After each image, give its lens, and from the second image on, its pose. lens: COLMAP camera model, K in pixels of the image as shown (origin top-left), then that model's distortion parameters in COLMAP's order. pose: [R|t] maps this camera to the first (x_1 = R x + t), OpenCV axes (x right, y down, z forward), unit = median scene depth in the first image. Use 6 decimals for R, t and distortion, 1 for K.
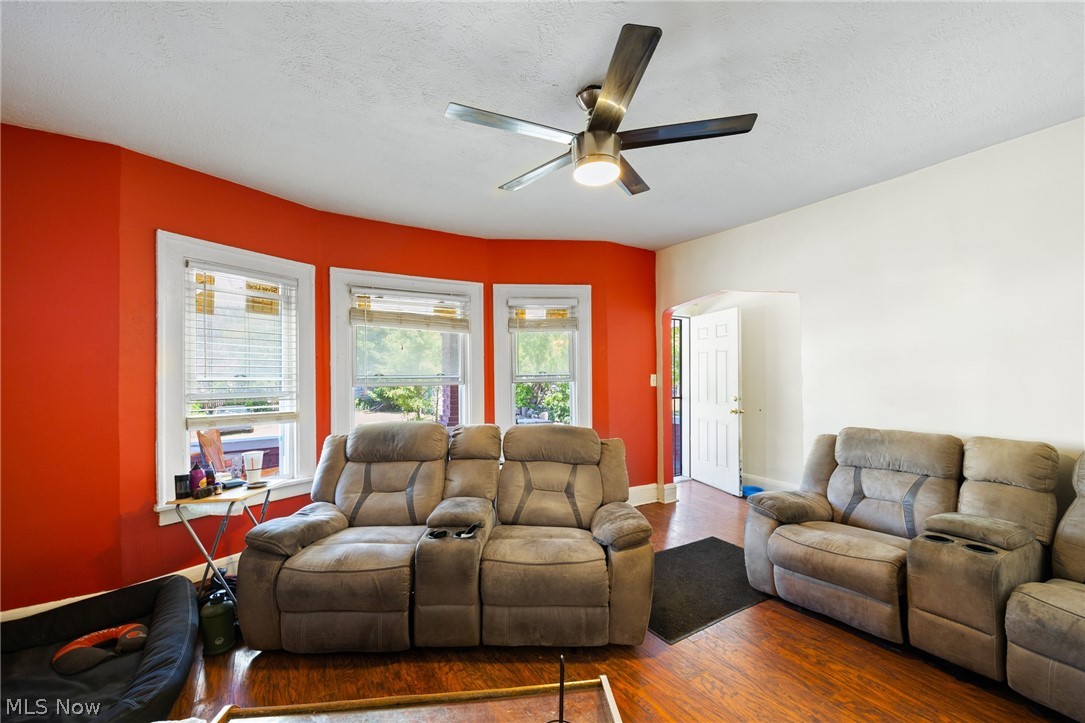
lens RADIAL K [[438.2, 0, 546.5], [0, 438.2, 378.5], [0, 0, 1]] dist [-0.014655, -0.000030]
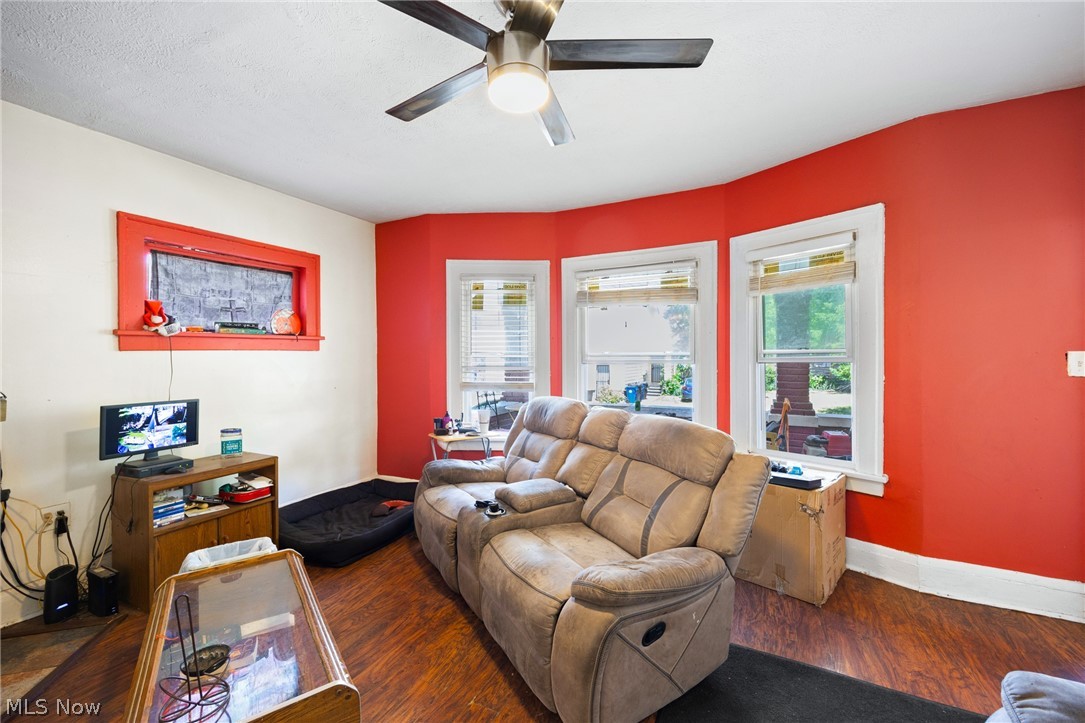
lens RADIAL K [[450.0, 0, 529.8], [0, 450.0, 354.6], [0, 0, 1]] dist [0.000772, 0.000032]
pose [[0.495919, 0.009295, -0.868319, 0.578554], [-0.001935, 0.999952, 0.009599, -0.017788], [0.868366, -0.003080, 0.495914, 0.399426]]
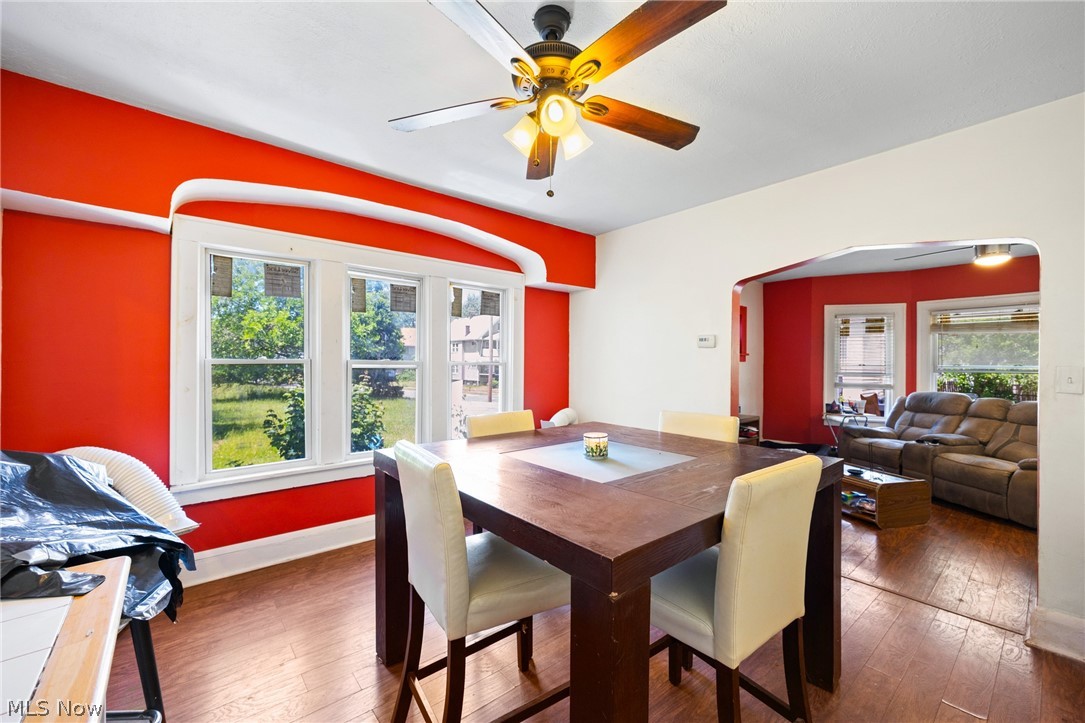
lens RADIAL K [[432.3, 0, 542.5], [0, 432.3, 361.5], [0, 0, 1]] dist [0.000337, 0.000092]
pose [[0.137951, 0.011520, -0.990372, 1.170959], [-0.008659, 0.999908, 0.010425, -0.029822], [0.990401, 0.007138, 0.138038, -0.824117]]
